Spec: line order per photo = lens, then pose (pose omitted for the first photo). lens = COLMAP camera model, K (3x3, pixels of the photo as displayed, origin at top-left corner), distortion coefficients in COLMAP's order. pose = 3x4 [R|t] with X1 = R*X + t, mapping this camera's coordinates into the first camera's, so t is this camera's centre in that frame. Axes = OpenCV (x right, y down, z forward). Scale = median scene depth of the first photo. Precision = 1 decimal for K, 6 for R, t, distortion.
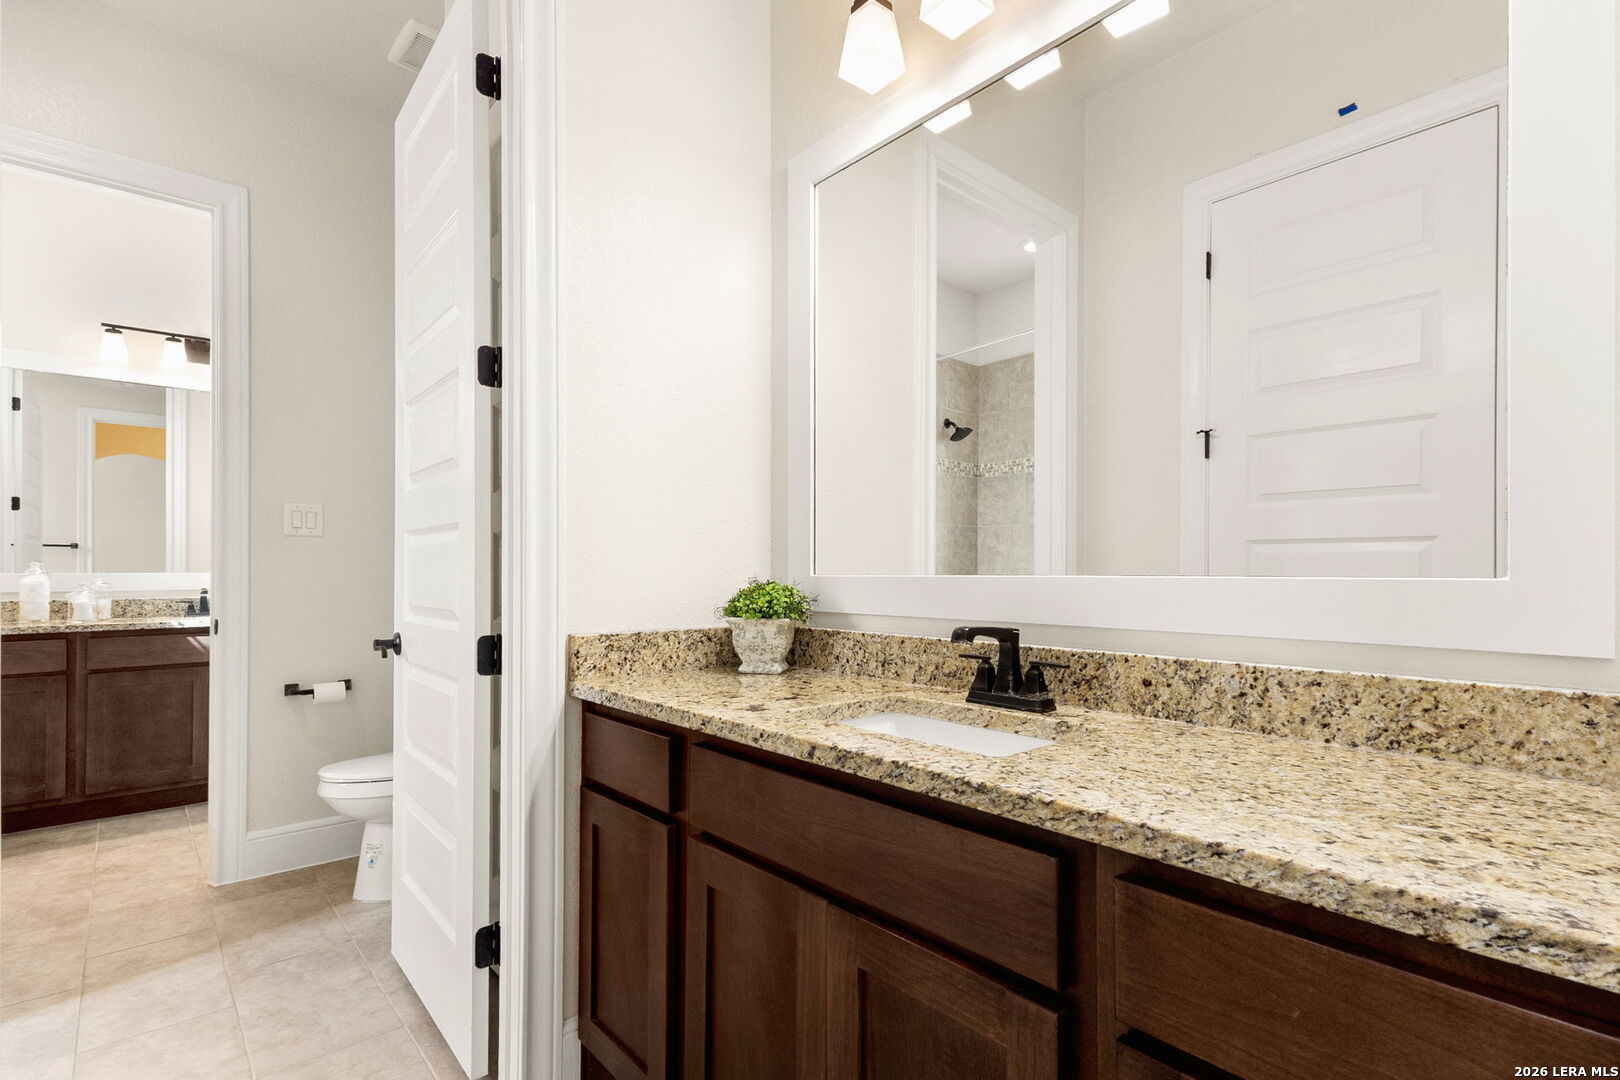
lens RADIAL K [[758.8, 0, 810.8], [0, 758.8, 544.3], [0, 0, 1]] dist [0.001556, 0.000140]
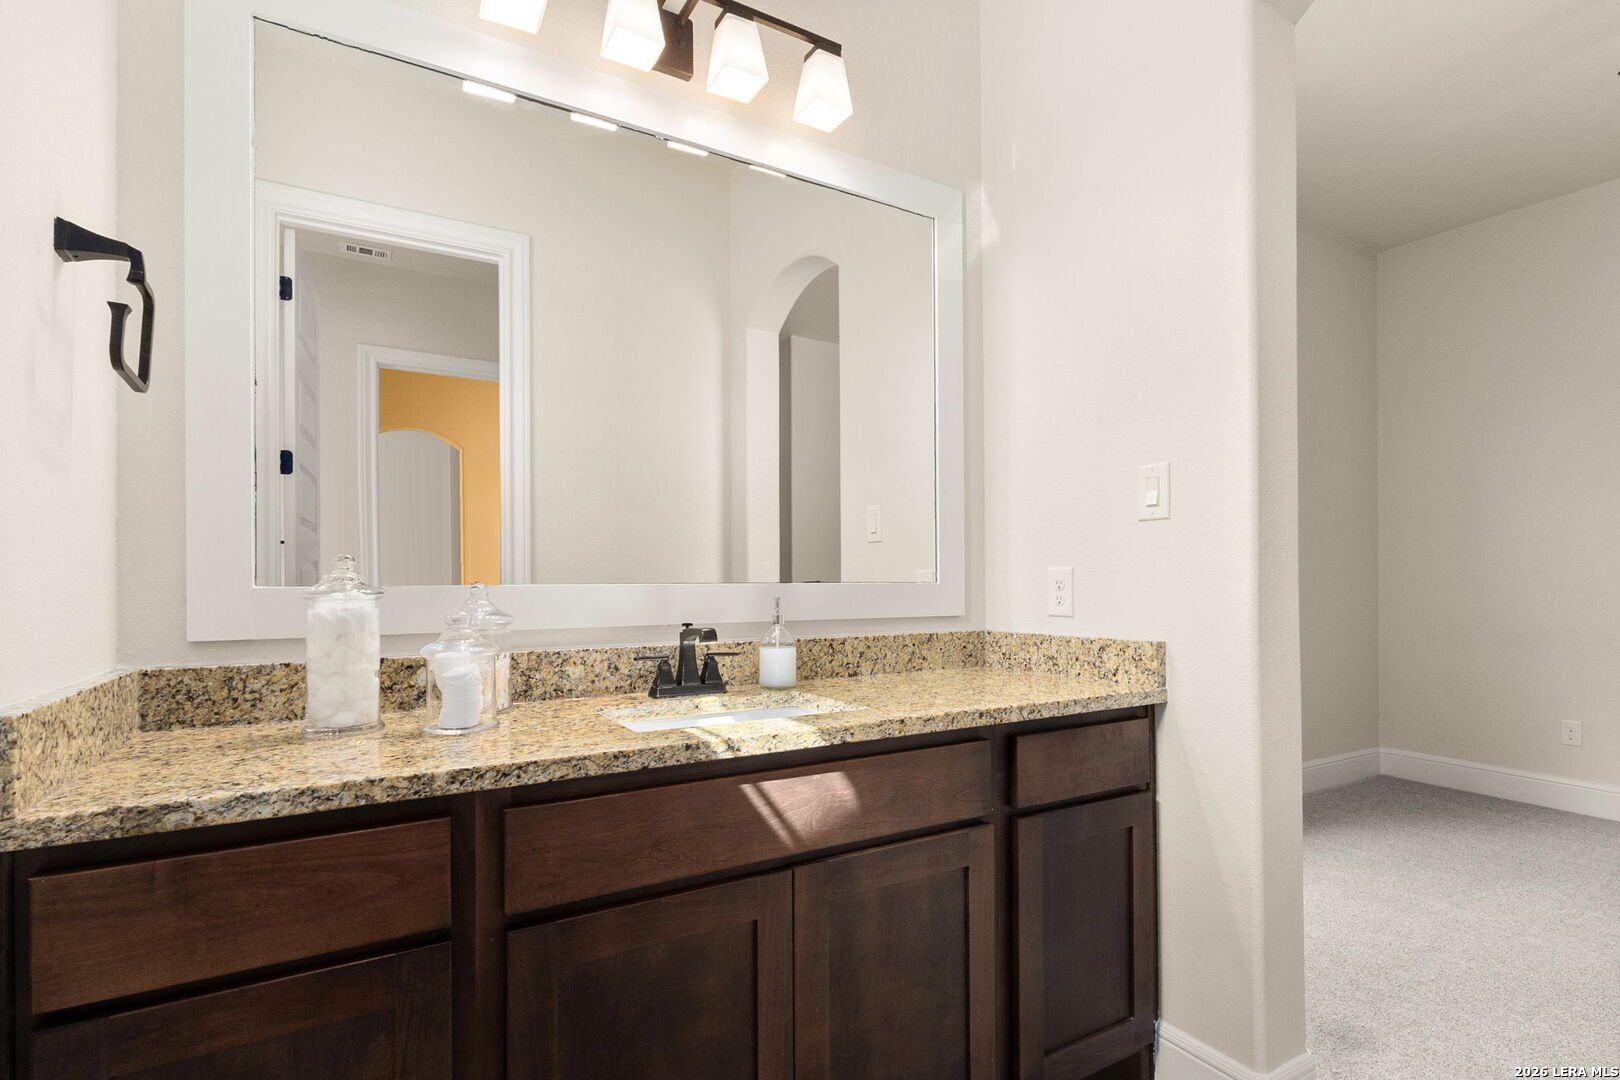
lens RADIAL K [[758.8, 0, 807.8], [0, 758.8, 553.6], [0, 0, 1]] dist [0.001556, 0.000140]
pose [[0.979914, -0.002575, -0.199402, -0.734136], [0.003937, 0.999972, 0.006436, 0.021404], [0.199379, -0.007092, 0.979897, 0.693395]]
